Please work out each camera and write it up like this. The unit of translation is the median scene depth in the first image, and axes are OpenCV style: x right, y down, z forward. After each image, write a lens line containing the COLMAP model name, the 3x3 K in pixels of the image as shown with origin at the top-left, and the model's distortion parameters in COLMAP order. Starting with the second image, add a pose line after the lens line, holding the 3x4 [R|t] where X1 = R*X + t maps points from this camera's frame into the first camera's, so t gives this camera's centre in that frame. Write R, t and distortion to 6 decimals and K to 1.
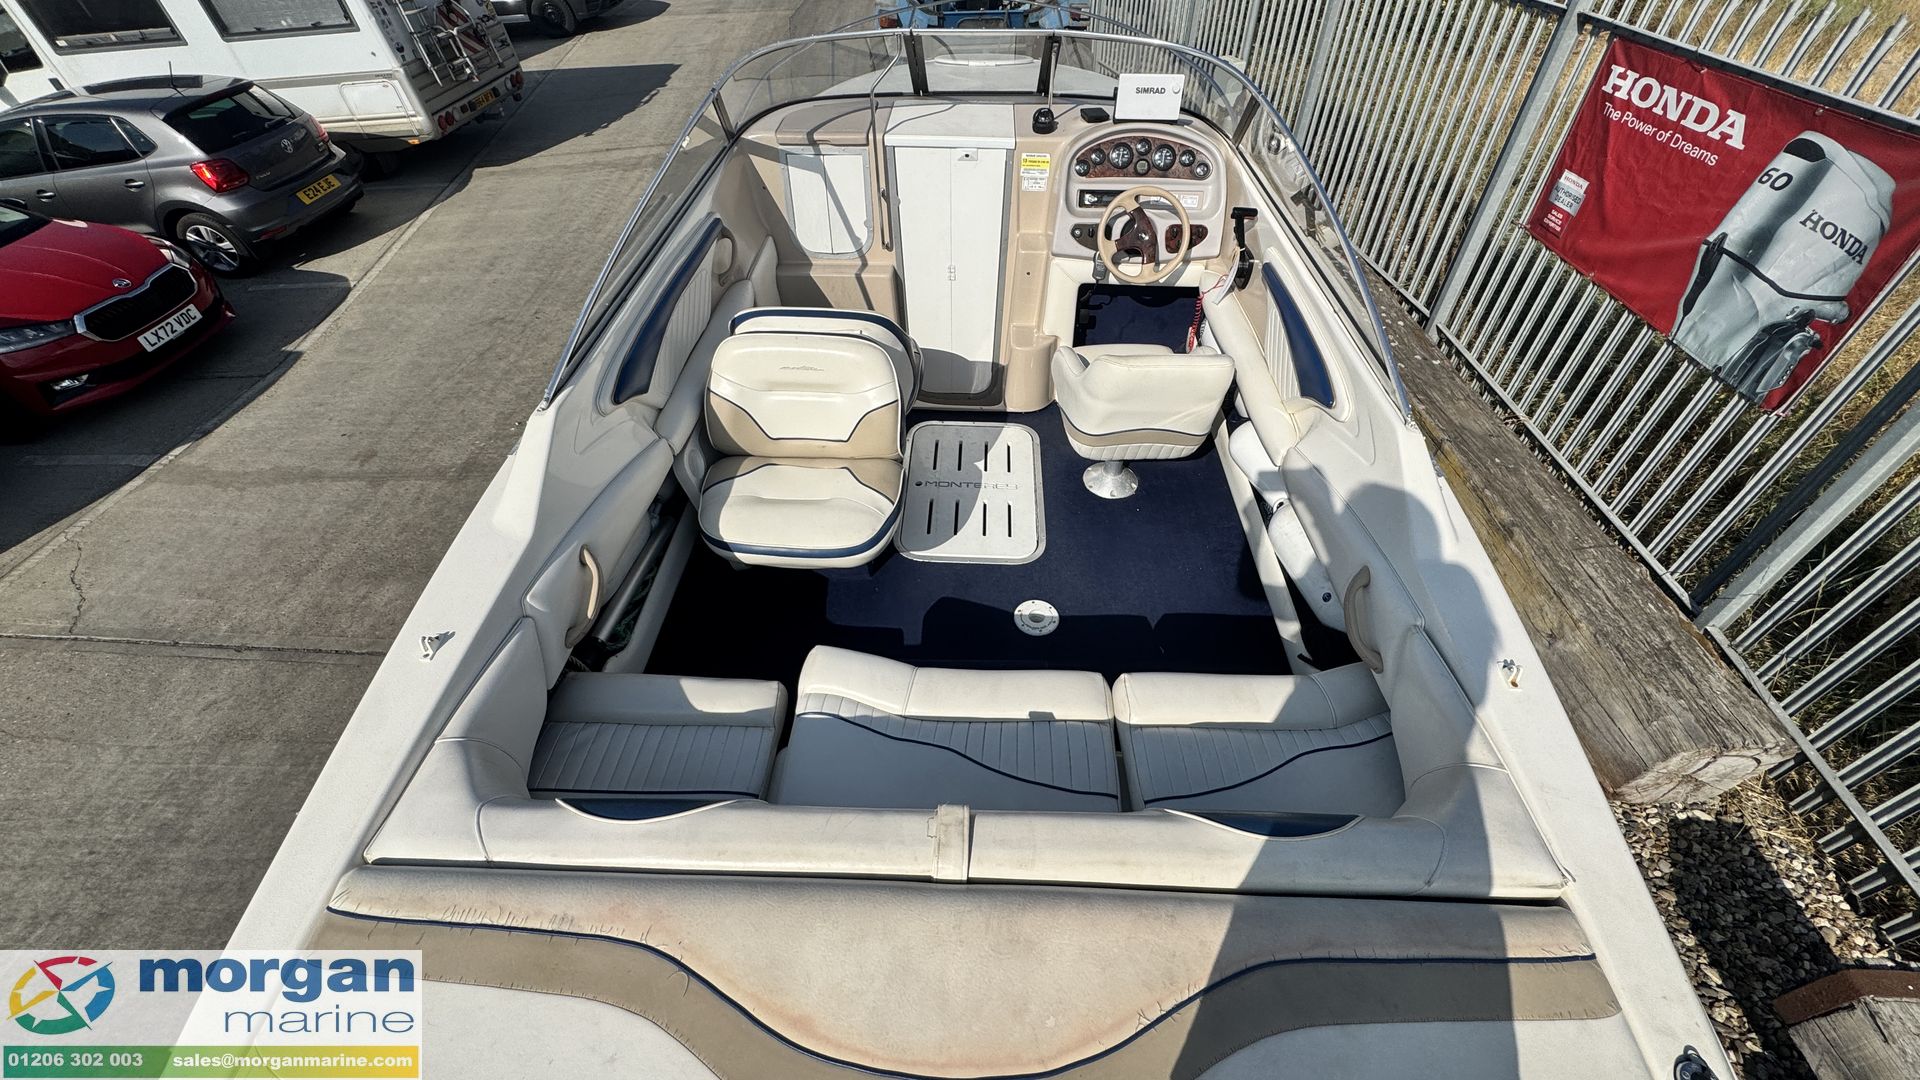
lens RADIAL K [[768.8, 0, 961.8], [0, 768.8, 538.1], [0, 0, 1]] dist [-0.004198, 0.000946]
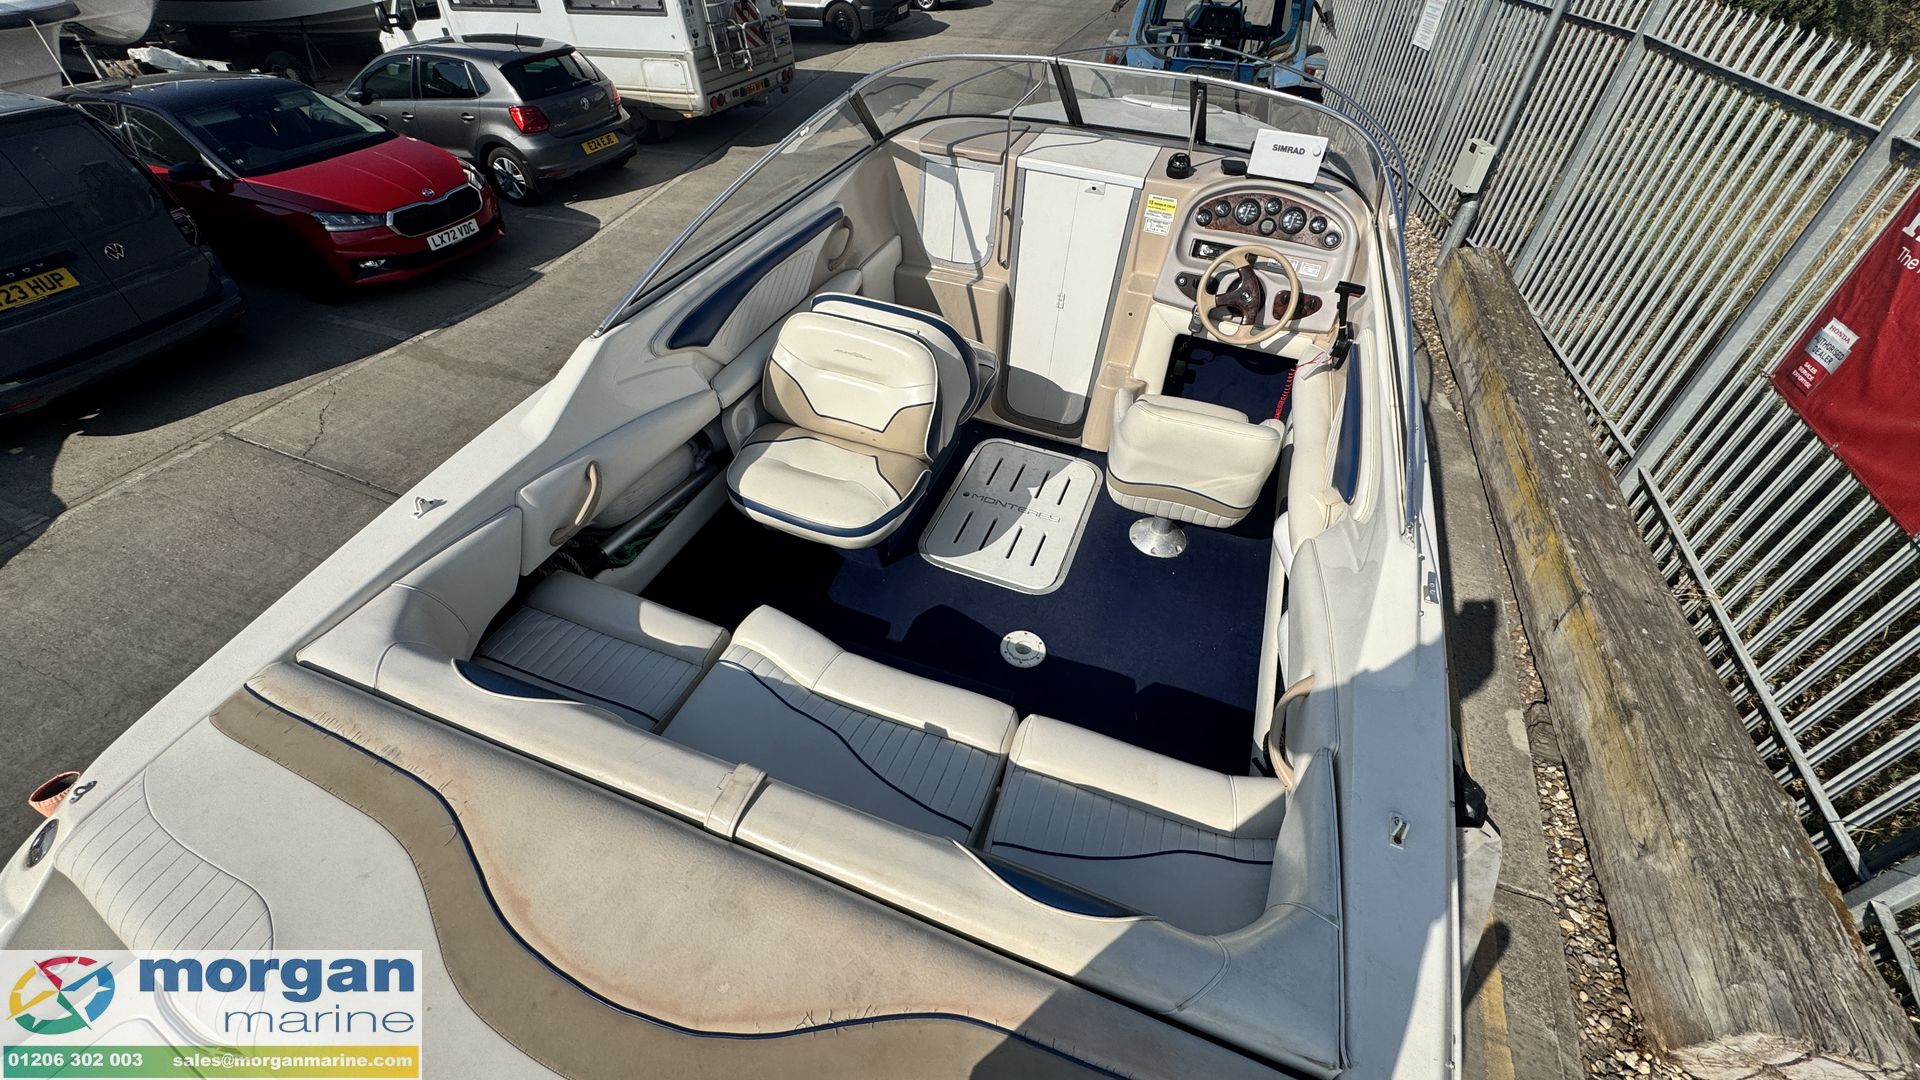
lens RADIAL K [[768.8, 0, 962.1], [0, 768.8, 539.1], [0, 0, 1]] dist [-0.004198, 0.000946]
pose [[0.947066, 0.244111, -0.208510, 0.160544], [-0.251258, 0.967886, -0.008088, -0.003956], [0.199840, 0.060050, 0.977987, 0.013400]]
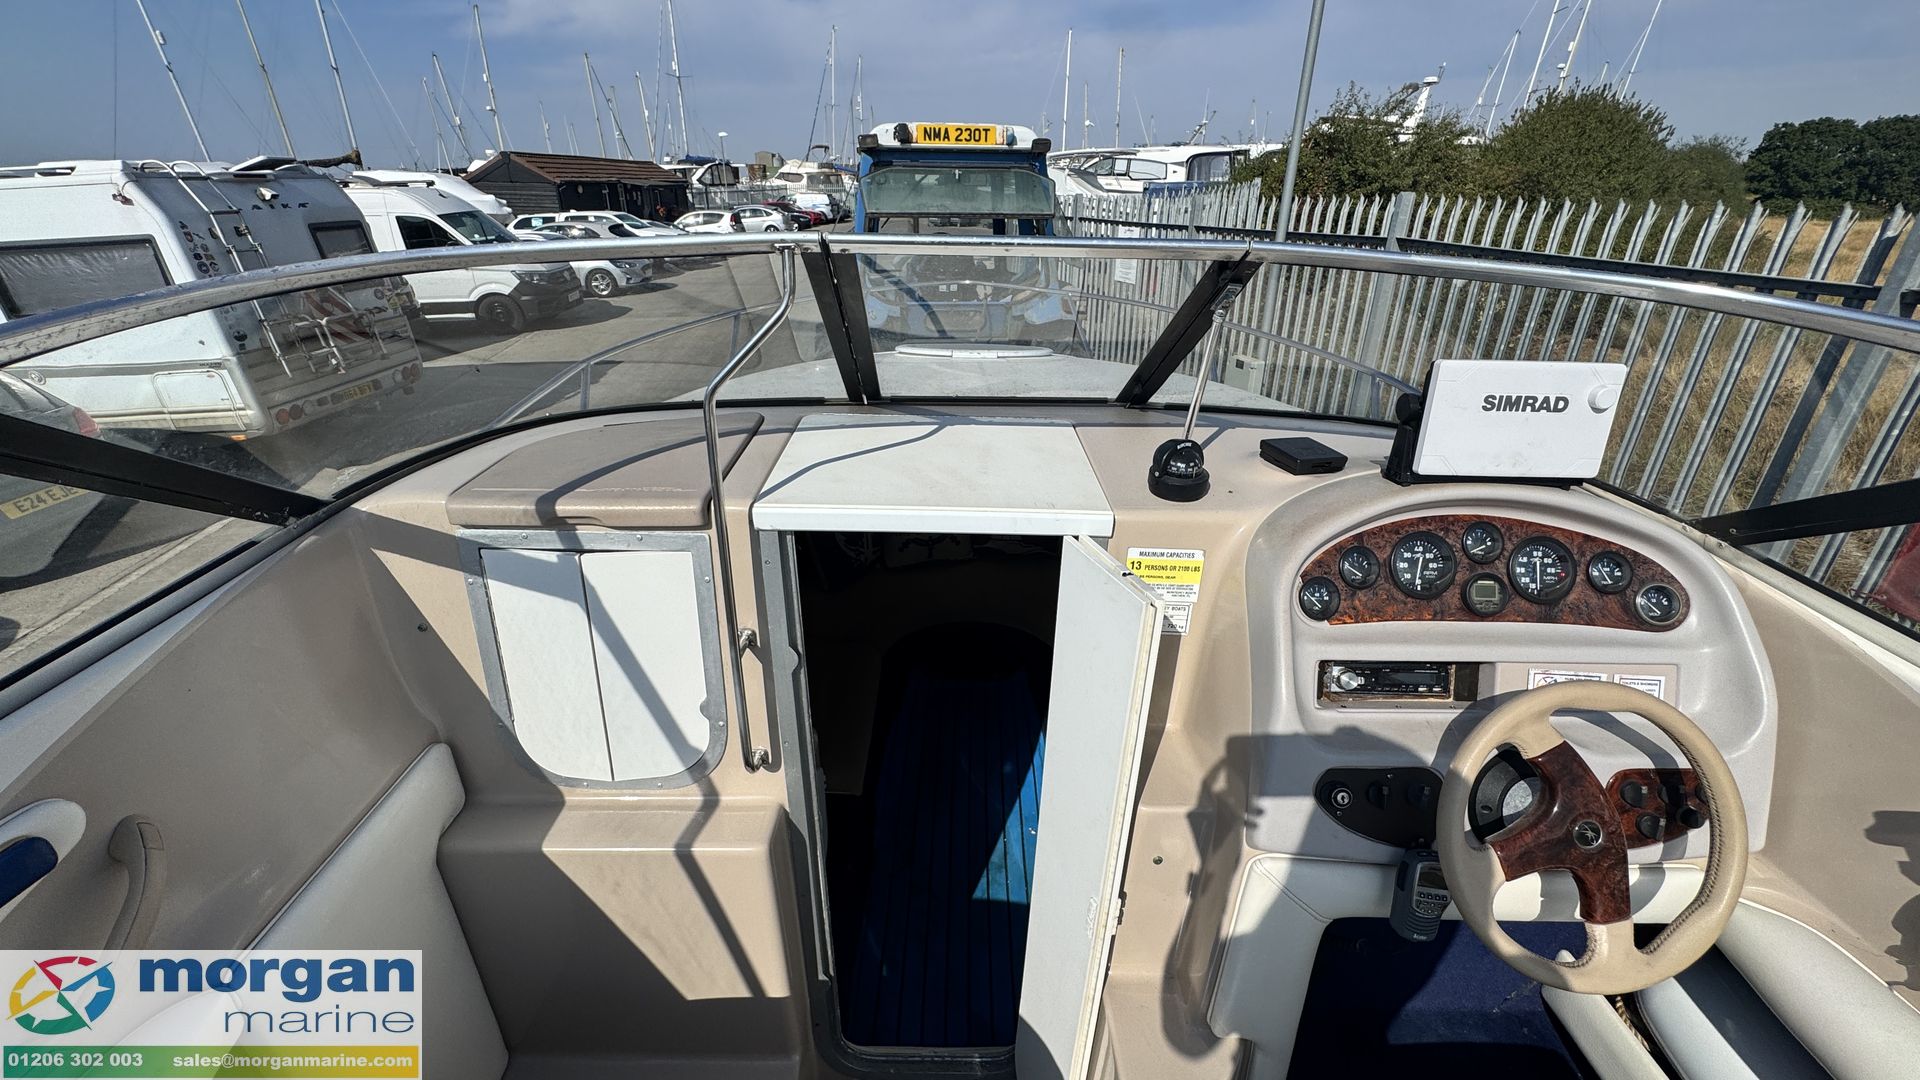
lens RADIAL K [[768.8, 0, 959.3], [0, 768.8, 536.9], [0, 0, 1]] dist [-0.004198, 0.000946]
pose [[0.998665, 0.000468, 0.051655, -0.022321], [0.016574, 0.944190, -0.328985, -0.376577], [-0.048926, 0.329402, 0.942921, 0.637470]]
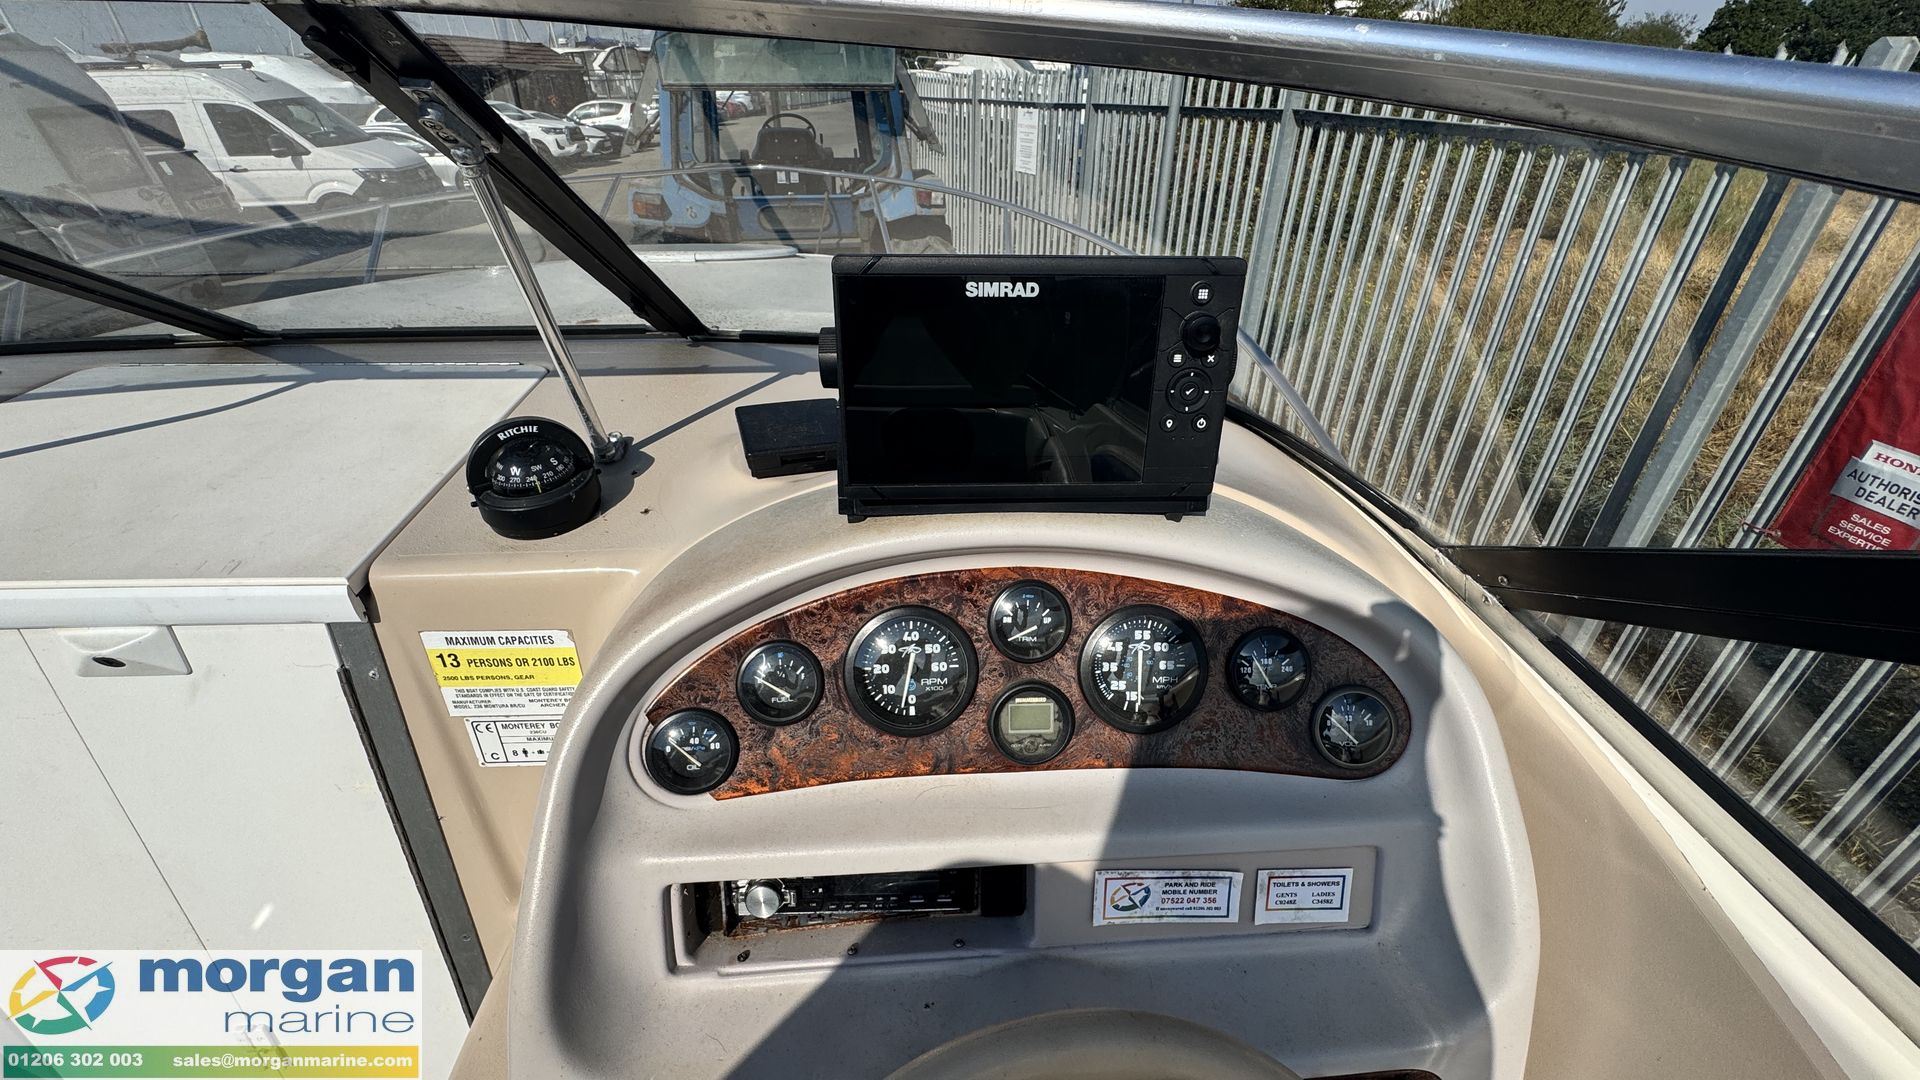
lens RADIAL K [[768.8, 0, 957.6], [0, 768.8, 533.8], [0, 0, 1]] dist [-0.004198, 0.000946]
pose [[0.993803, -0.040948, 0.103342, 0.190382], [0.062901, 0.973676, -0.219084, -0.463108], [-0.091650, 0.224227, 0.970218, 0.773910]]
